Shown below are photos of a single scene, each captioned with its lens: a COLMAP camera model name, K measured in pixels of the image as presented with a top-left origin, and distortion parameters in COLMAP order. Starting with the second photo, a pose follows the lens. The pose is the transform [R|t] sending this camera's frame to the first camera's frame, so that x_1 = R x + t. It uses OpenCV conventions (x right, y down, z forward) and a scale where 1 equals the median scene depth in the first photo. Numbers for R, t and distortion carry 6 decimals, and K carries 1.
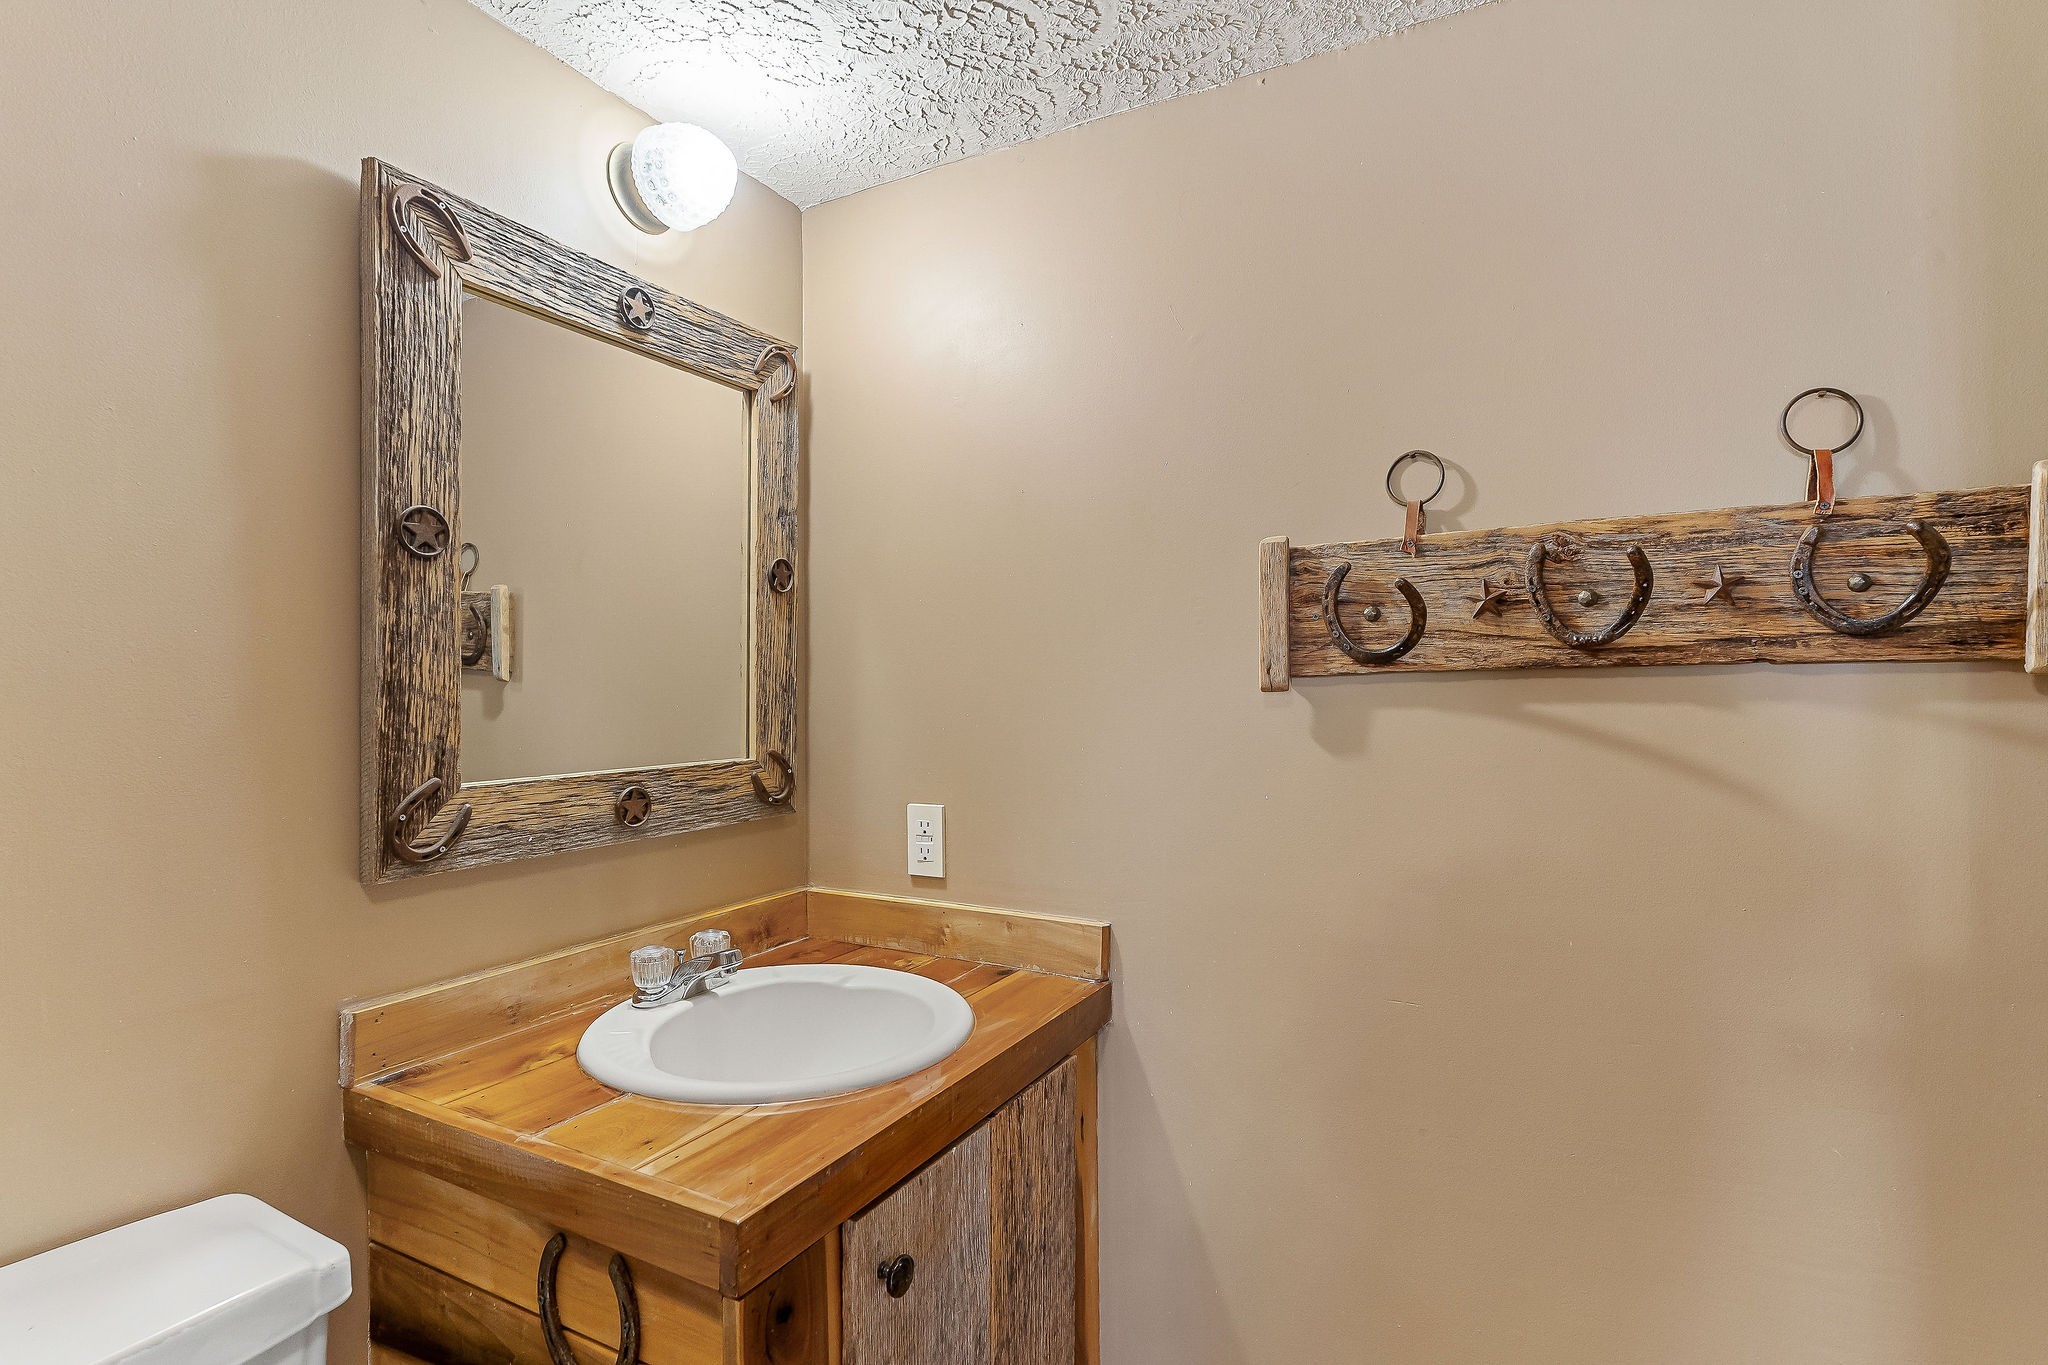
lens RADIAL K [[962.5, 0, 1024.5], [0, 962.5, 686.1], [0, 0, 1]] dist [-0.001099, -0.000222]
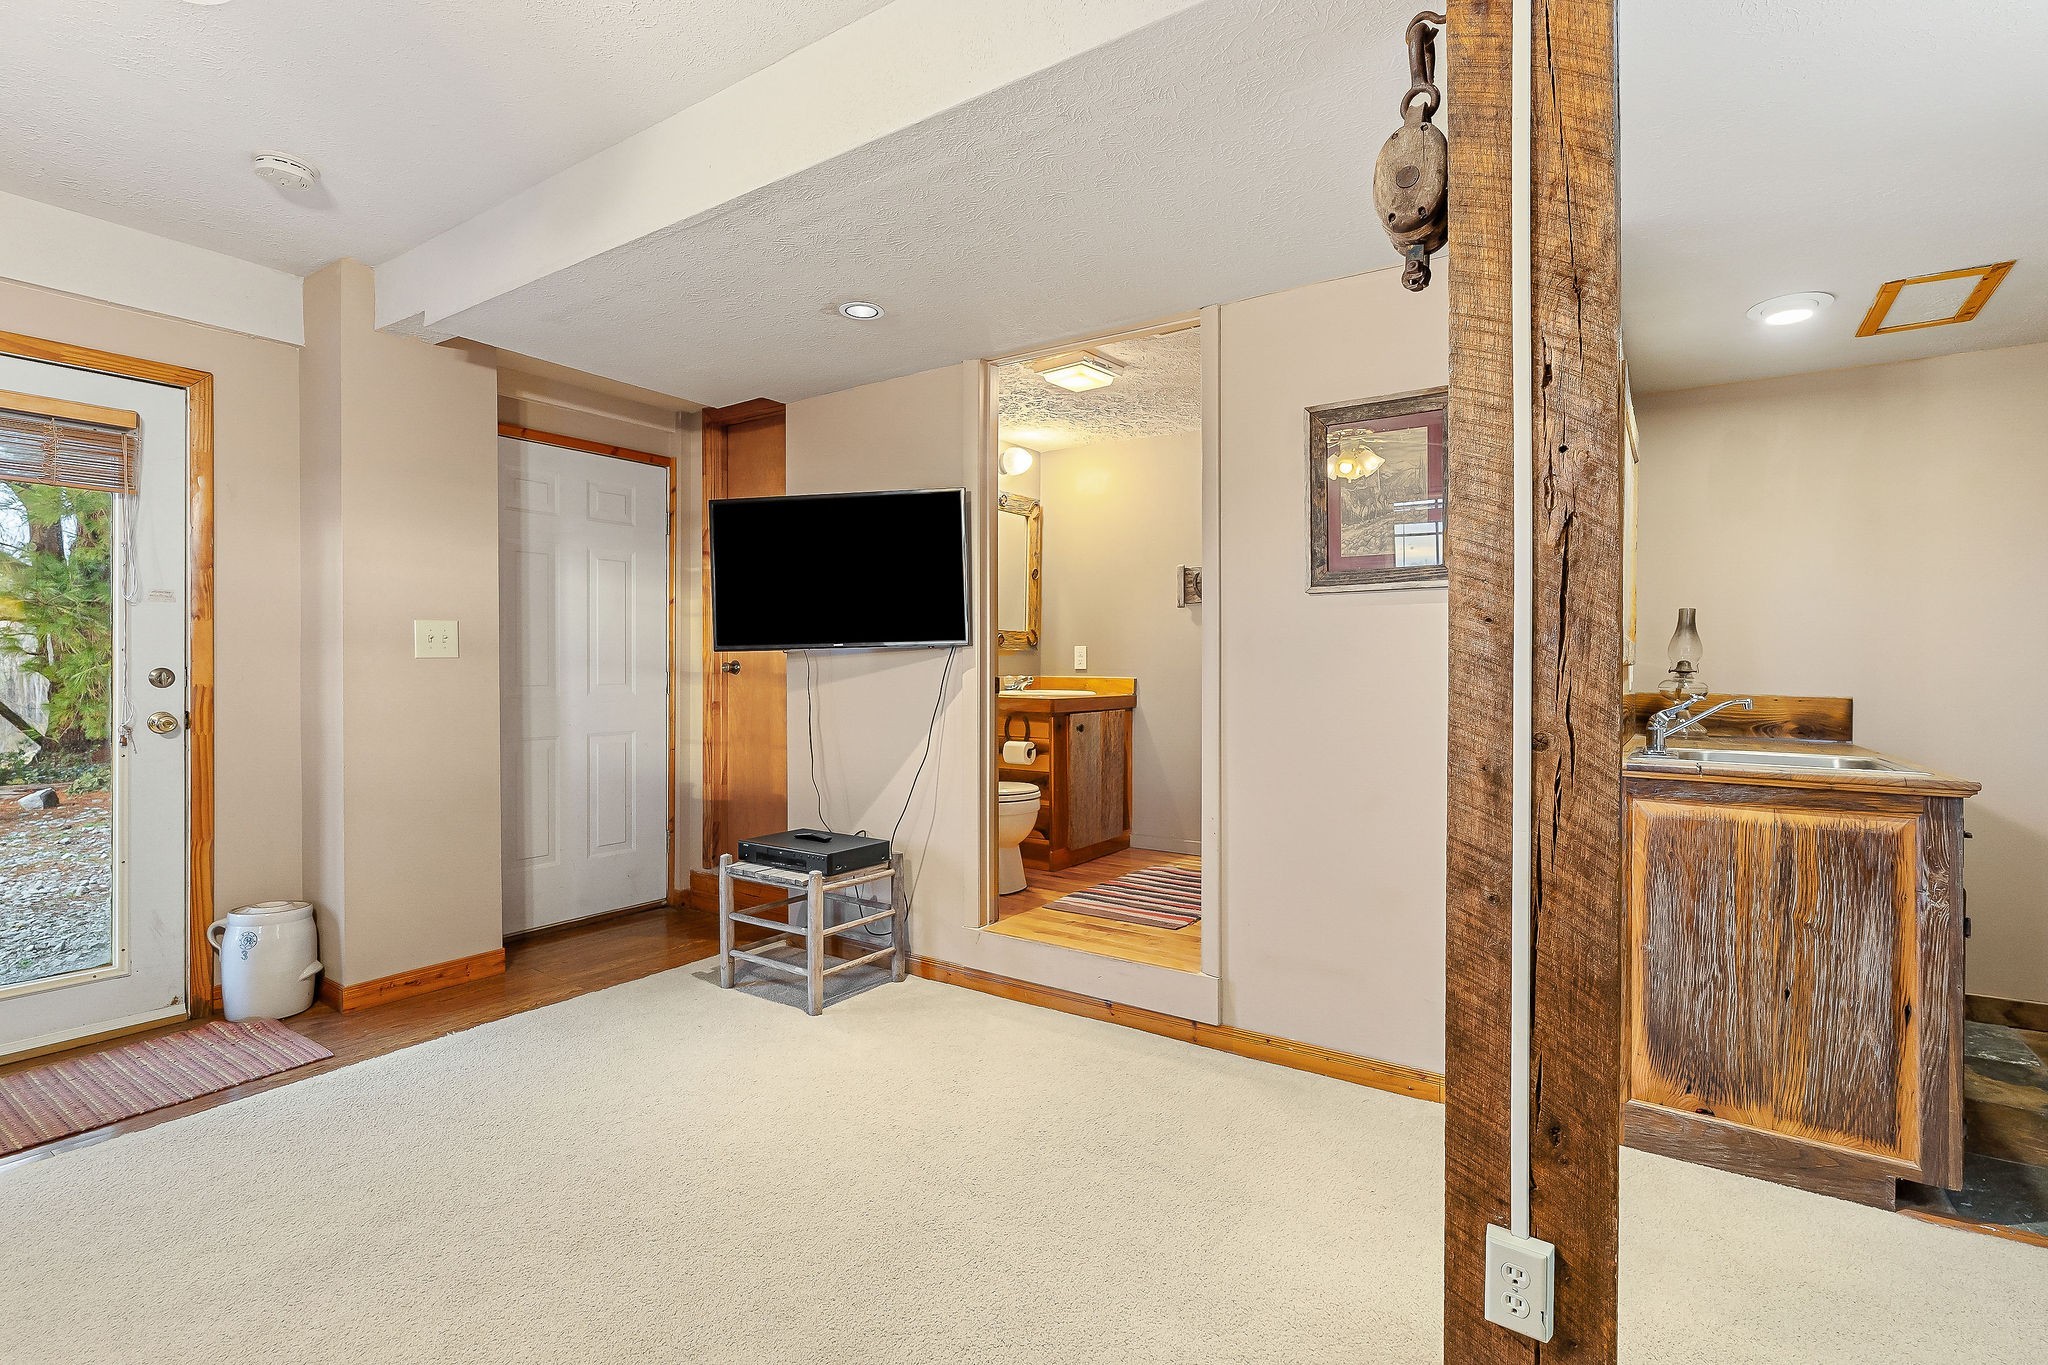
lens RADIAL K [[962.5, 0, 1022.5], [0, 962.5, 678.7], [0, 0, 1]] dist [-0.001099, -0.000222]
pose [[0.993877, 0.011062, -0.109935, 0.058296], [-0.009254, 0.999814, 0.016945, 0.180246], [0.110102, -0.015824, 0.993794, -2.198066]]
